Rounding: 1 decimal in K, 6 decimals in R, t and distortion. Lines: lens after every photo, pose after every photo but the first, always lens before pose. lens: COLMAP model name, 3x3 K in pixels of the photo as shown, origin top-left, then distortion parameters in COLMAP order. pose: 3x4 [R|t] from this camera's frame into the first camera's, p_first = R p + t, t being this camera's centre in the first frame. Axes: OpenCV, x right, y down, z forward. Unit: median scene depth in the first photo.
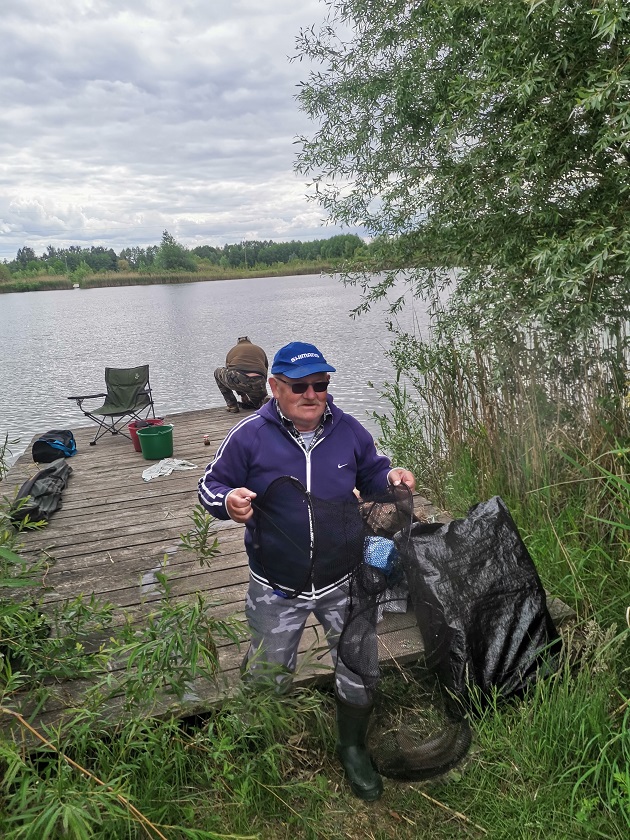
lens RADIAL K [[632.5, 0, 321.6], [0, 632.5, 415.4], [0, 0, 1]] dist [0.130751, -0.169900]
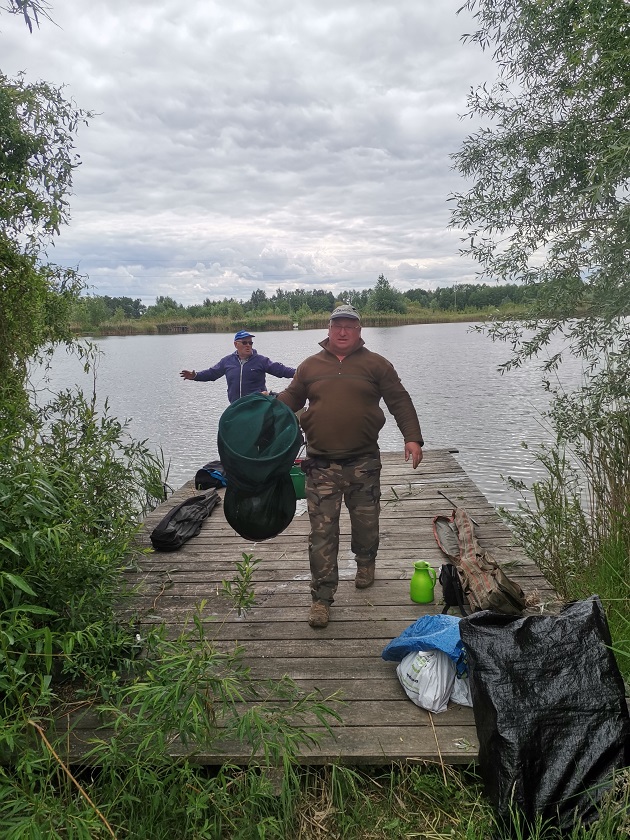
lens RADIAL K [[632.5, 0, 321.6], [0, 632.5, 415.4], [0, 0, 1]] dist [0.130751, -0.169900]
pose [[0.947049, 0.077222, -0.311664, 0.107798], [-0.096501, 0.994228, -0.046894, -0.024884], [0.306244, 0.074487, 0.949034, 0.017481]]
